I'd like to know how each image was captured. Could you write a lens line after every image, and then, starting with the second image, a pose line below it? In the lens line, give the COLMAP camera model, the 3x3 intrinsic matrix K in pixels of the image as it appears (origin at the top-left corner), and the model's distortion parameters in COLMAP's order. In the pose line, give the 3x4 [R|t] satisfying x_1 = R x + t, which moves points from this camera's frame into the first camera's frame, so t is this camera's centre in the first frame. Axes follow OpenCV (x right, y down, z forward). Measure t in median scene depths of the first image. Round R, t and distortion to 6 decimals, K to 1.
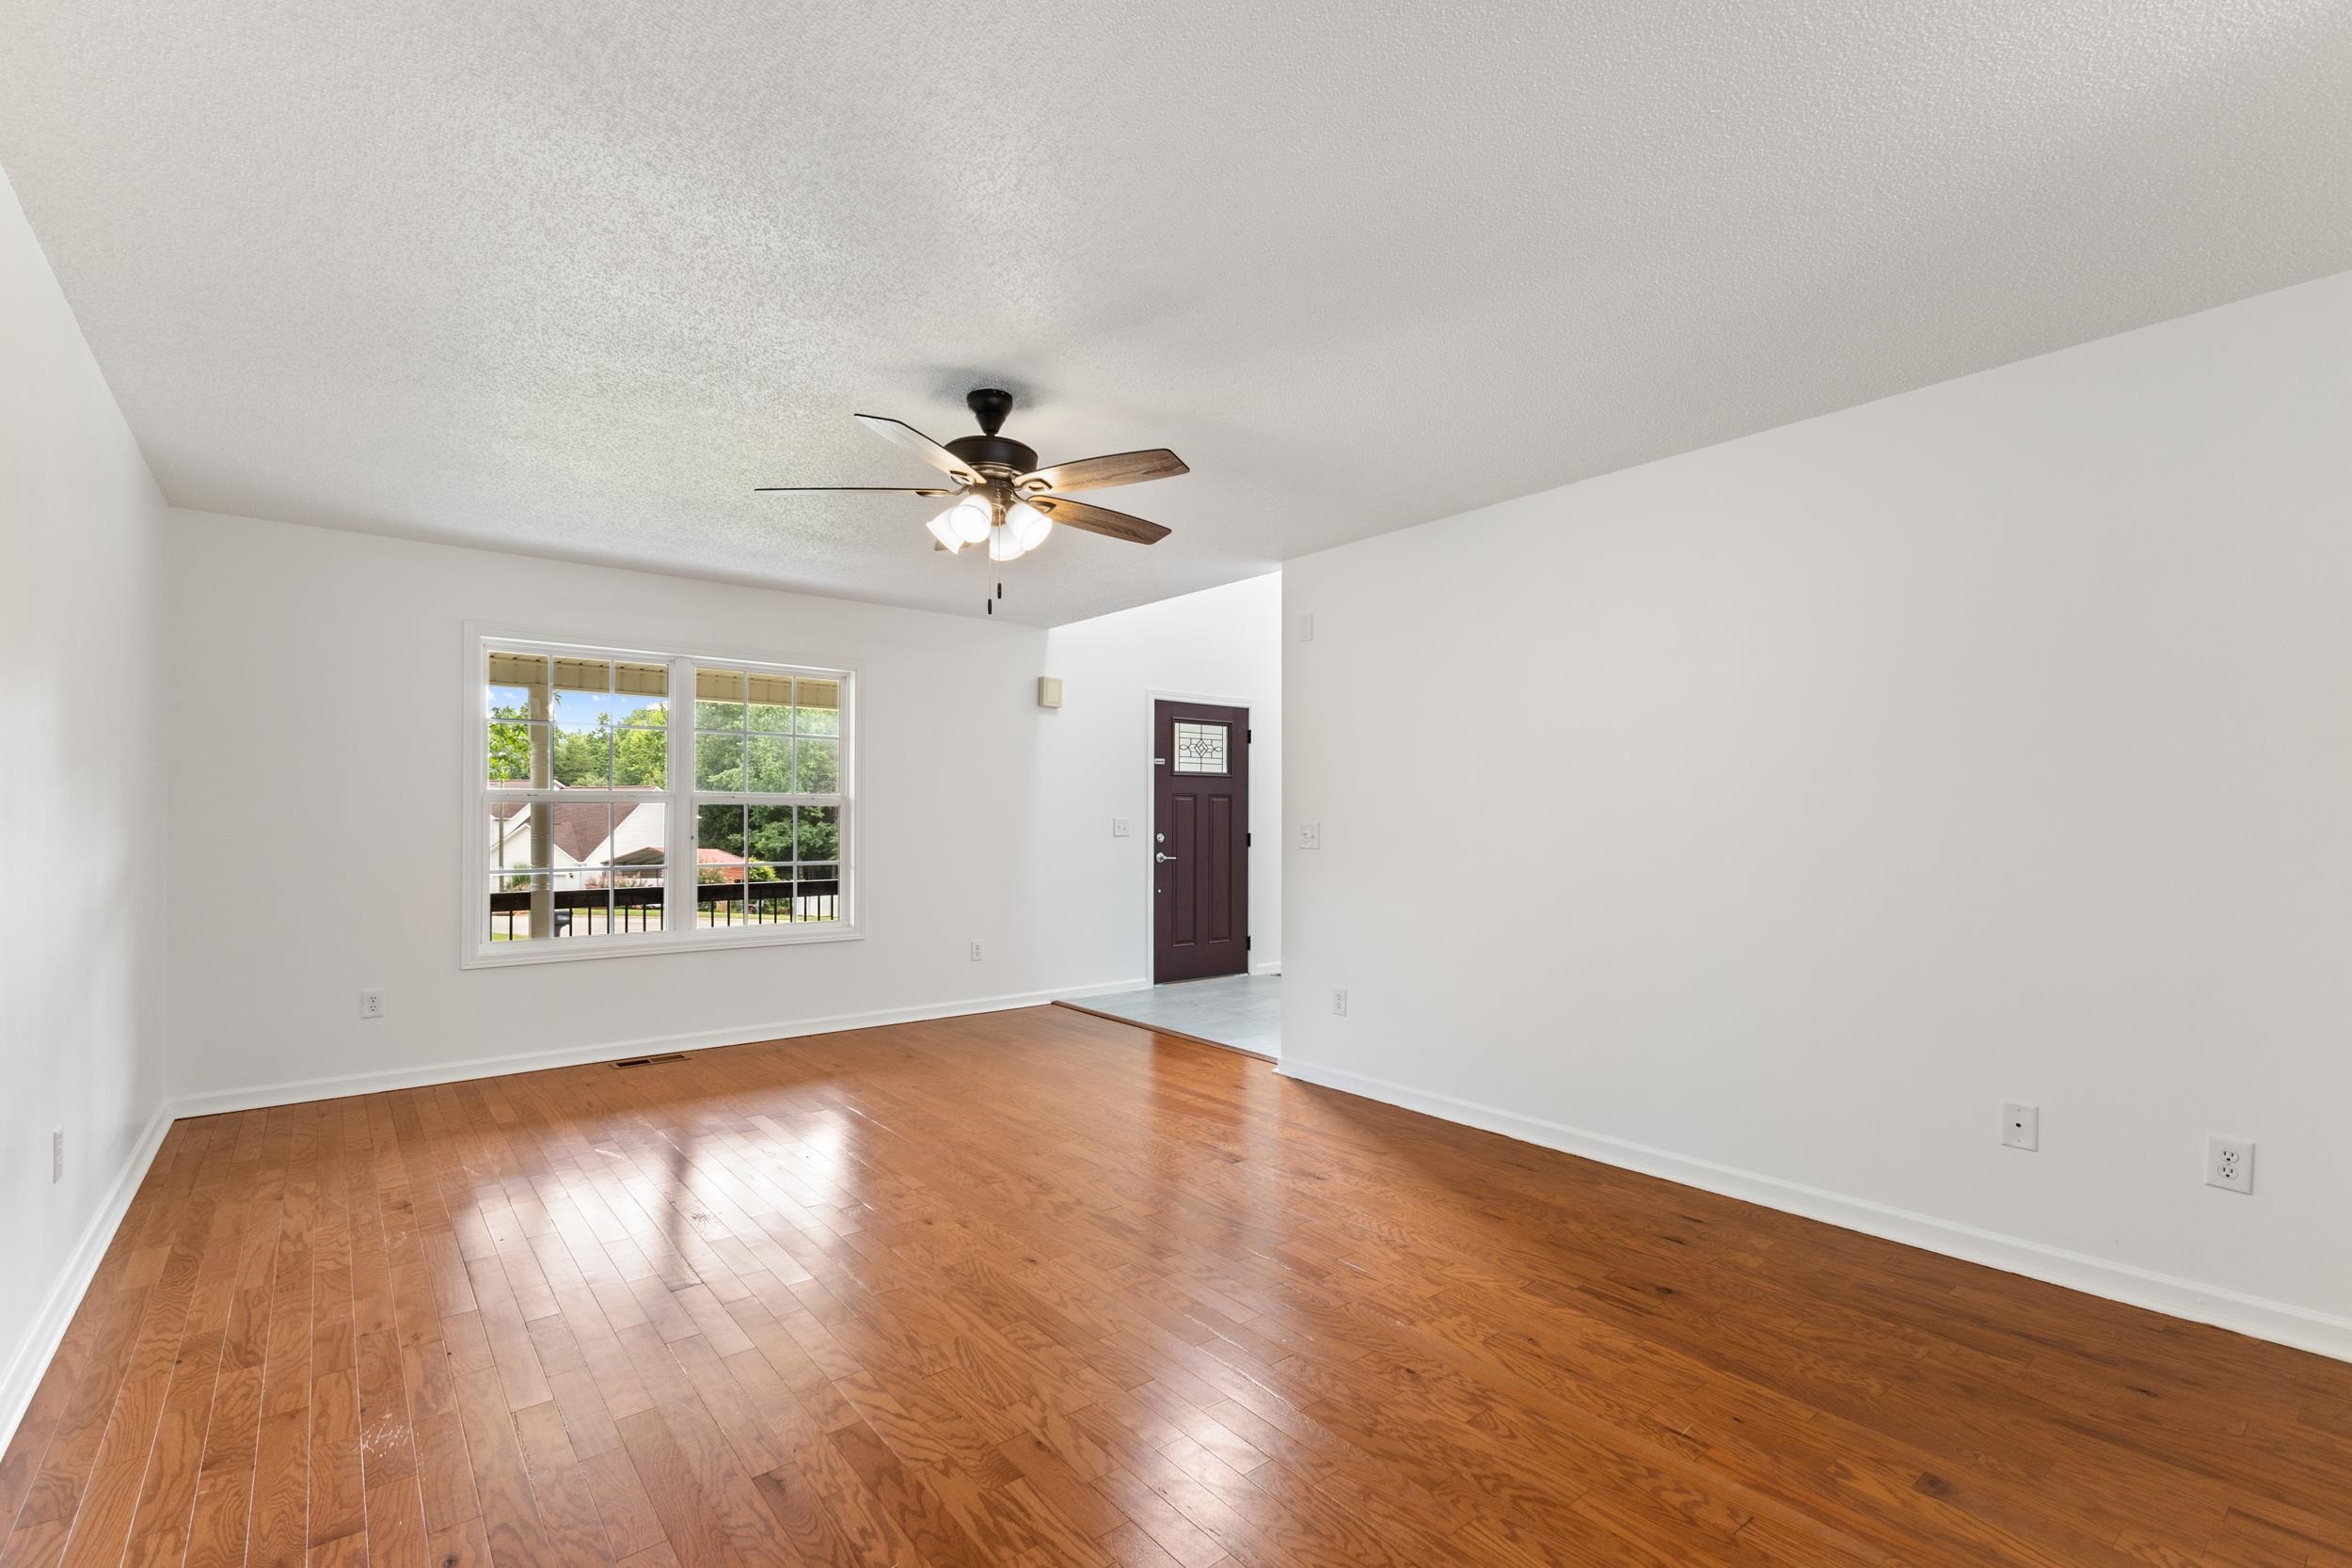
lens RADIAL K [[1068.9, 0, 1179.6], [0, 1068.9, 822.8], [0, 0, 1]] dist [0.001892, 0.000113]
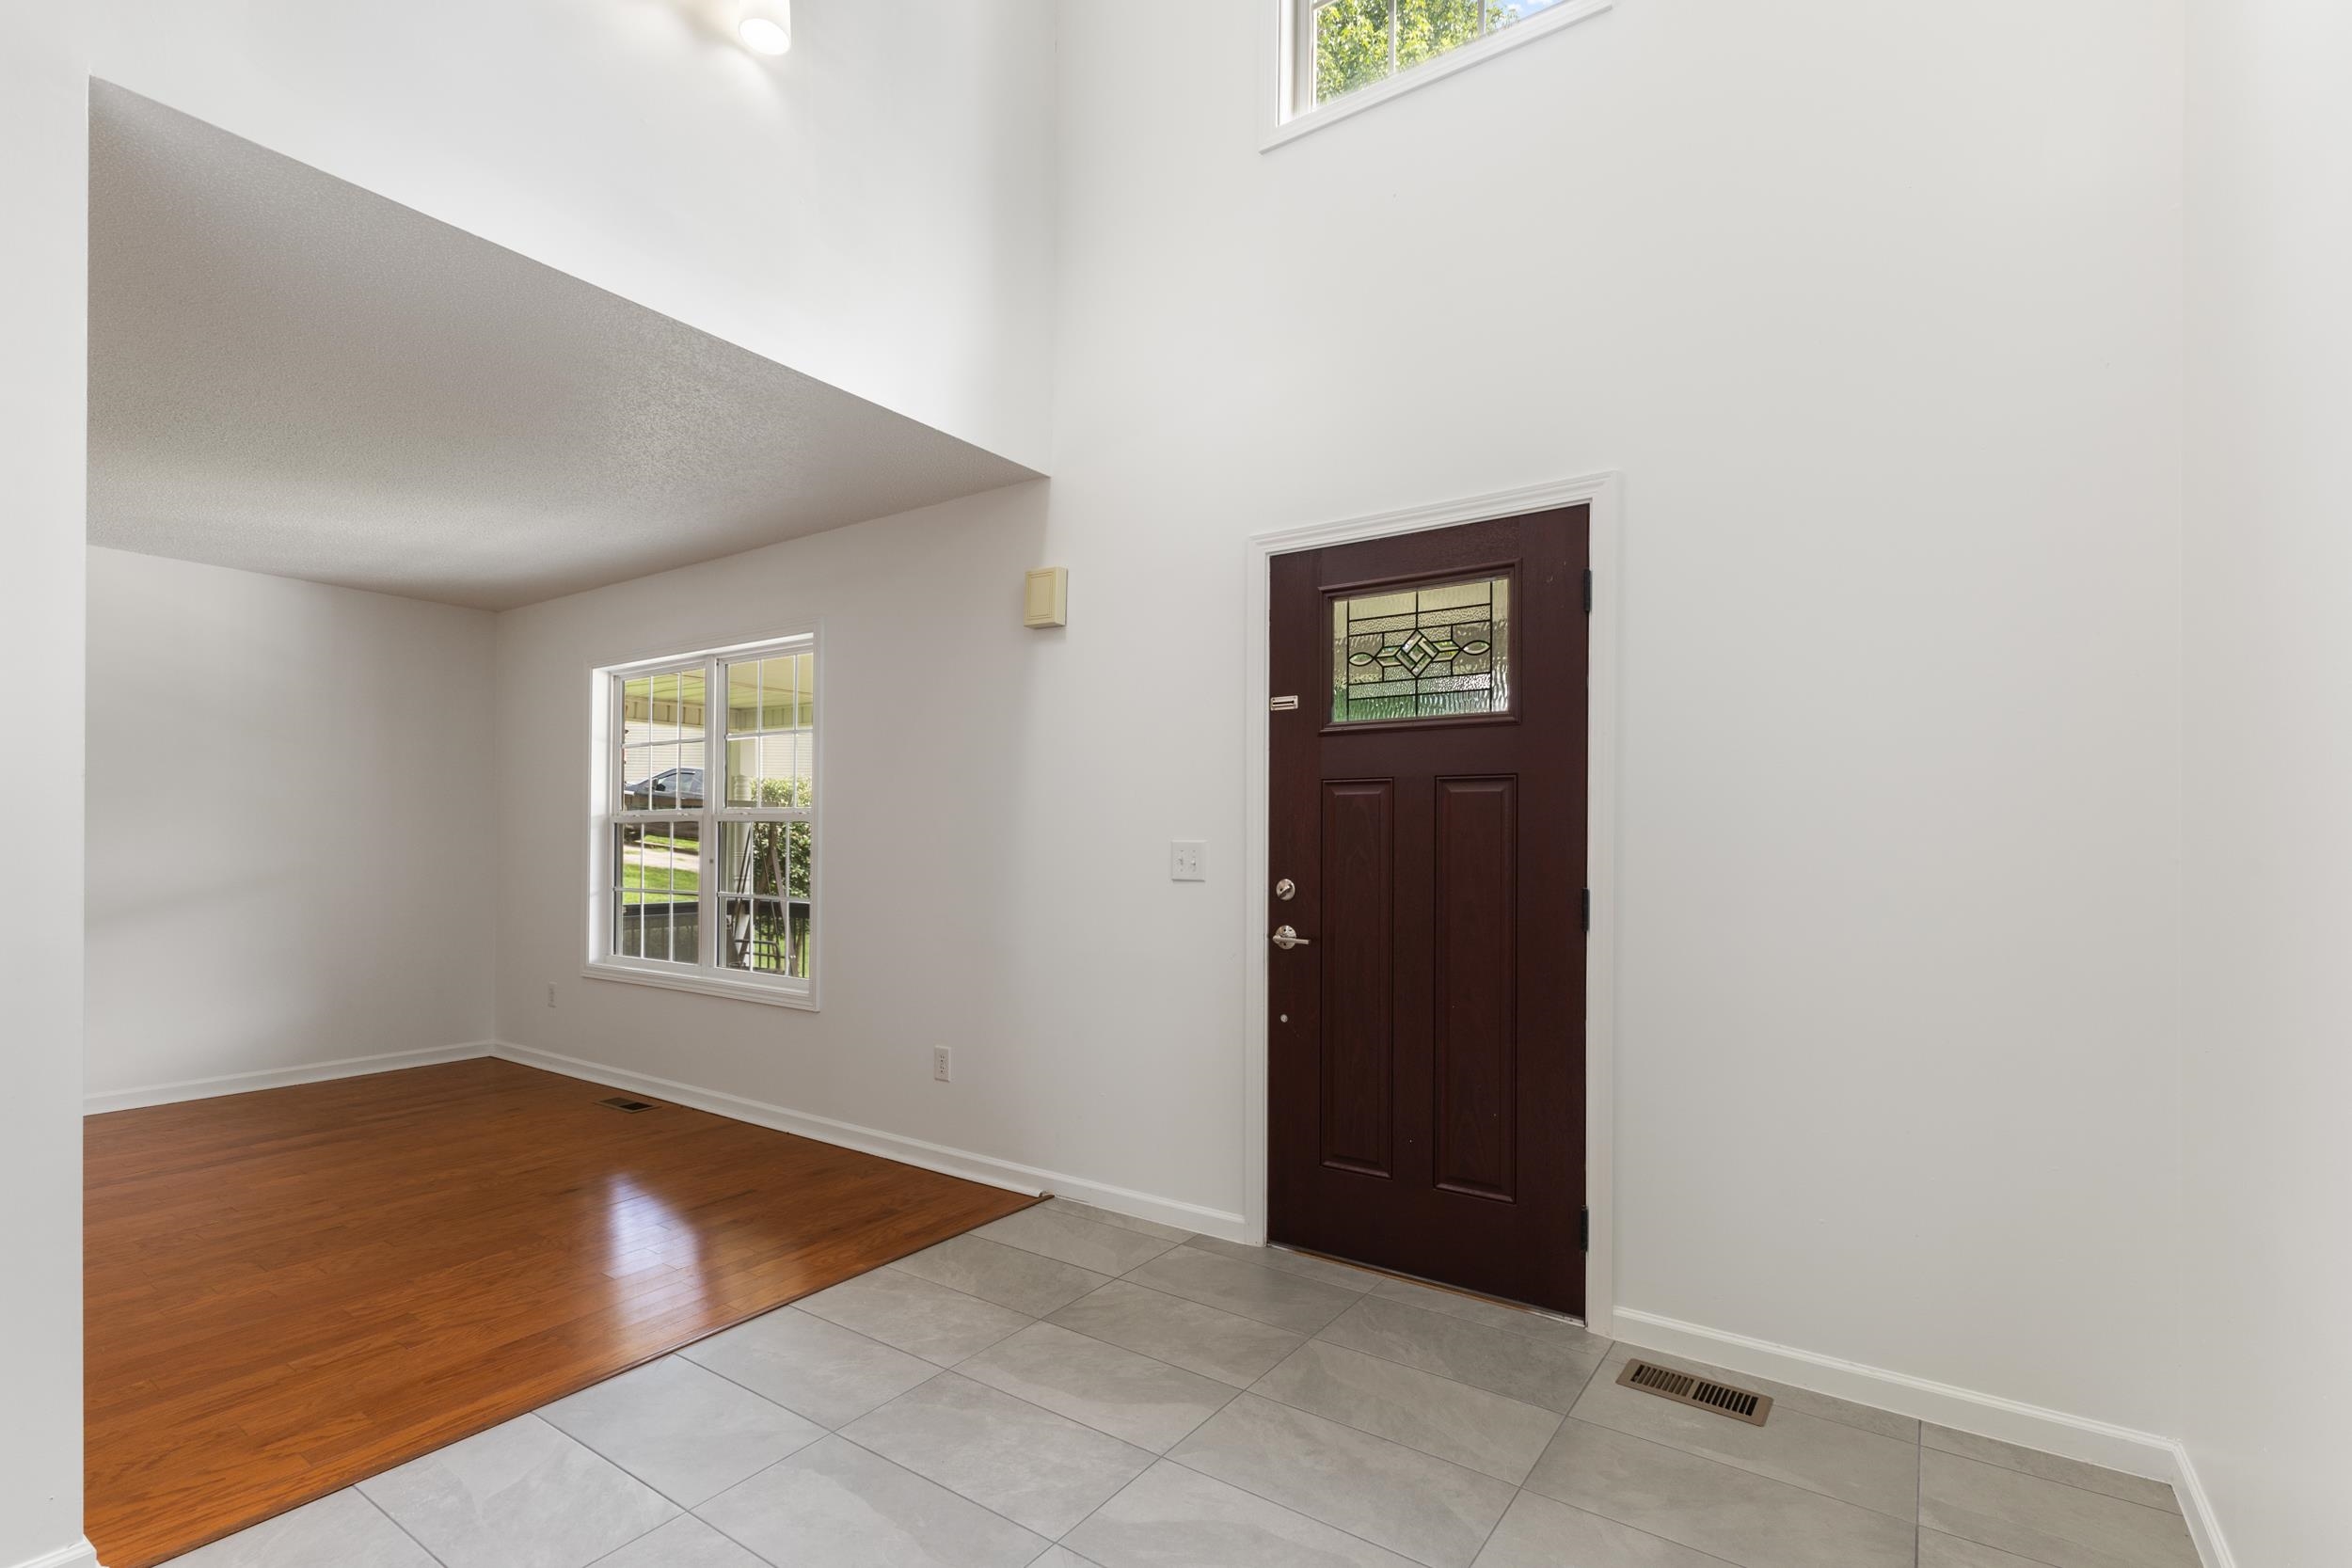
lens RADIAL K [[1068.9, 0, 1179.6], [0, 1068.9, 822.8], [0, 0, 1]] dist [0.001892, 0.000113]
pose [[0.280003, -0.001448, -0.959998, 0.359188], [-0.000611, 0.999998, -0.001686, -0.010857], [0.959999, 0.001058, 0.280002, 0.836583]]
